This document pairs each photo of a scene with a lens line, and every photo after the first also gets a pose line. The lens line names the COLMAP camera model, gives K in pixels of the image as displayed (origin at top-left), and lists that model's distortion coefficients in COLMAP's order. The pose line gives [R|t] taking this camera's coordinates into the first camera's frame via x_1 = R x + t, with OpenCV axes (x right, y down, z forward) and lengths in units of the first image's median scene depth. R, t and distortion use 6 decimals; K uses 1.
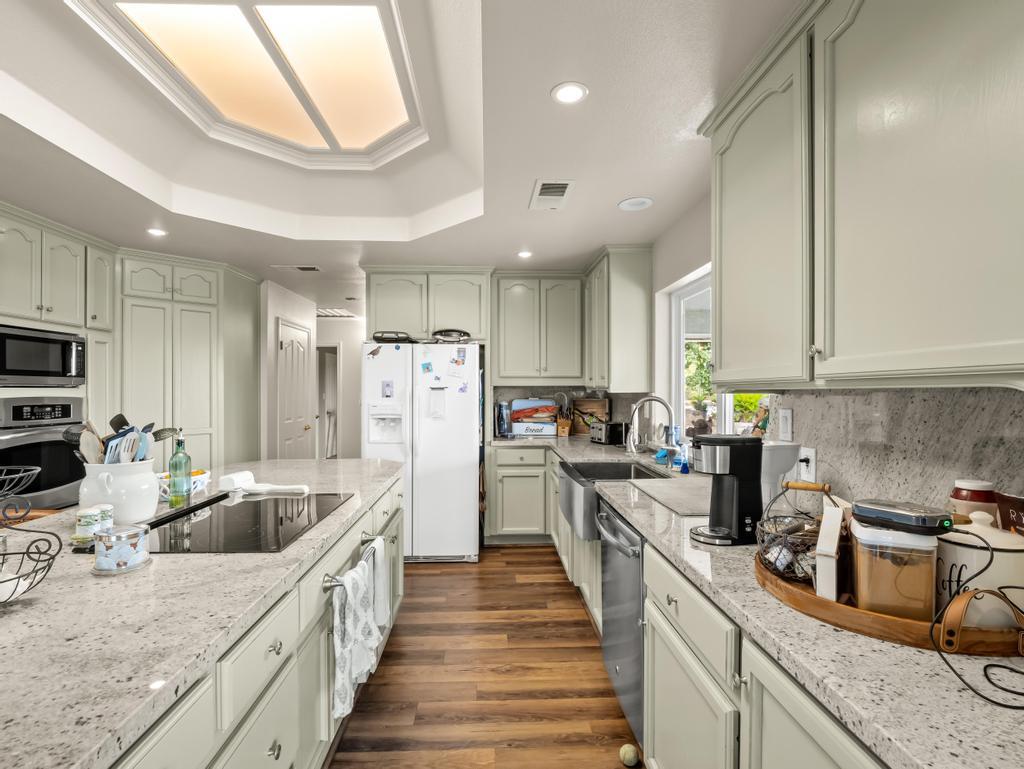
lens RADIAL K [[496.9, 0, 510.3], [0, 496.9, 393.7], [0, 0, 1]] dist [0.000873, 0.000094]
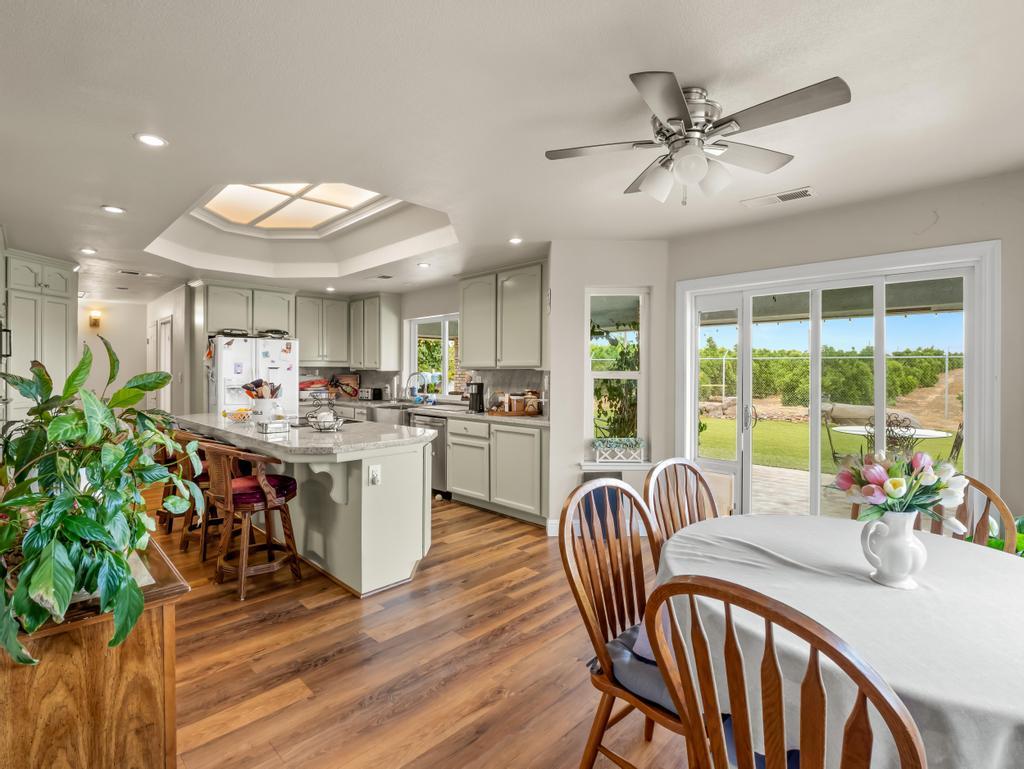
lens RADIAL K [[496.9, 0, 510.8], [0, 496.9, 377.4], [0, 0, 1]] dist [0.000873, 0.000094]
pose [[0.732870, -0.007343, 0.680329, -0.660613], [0.002166, 0.999962, 0.008460, 0.007251], [-0.680365, -0.004727, 0.732858, -0.646795]]
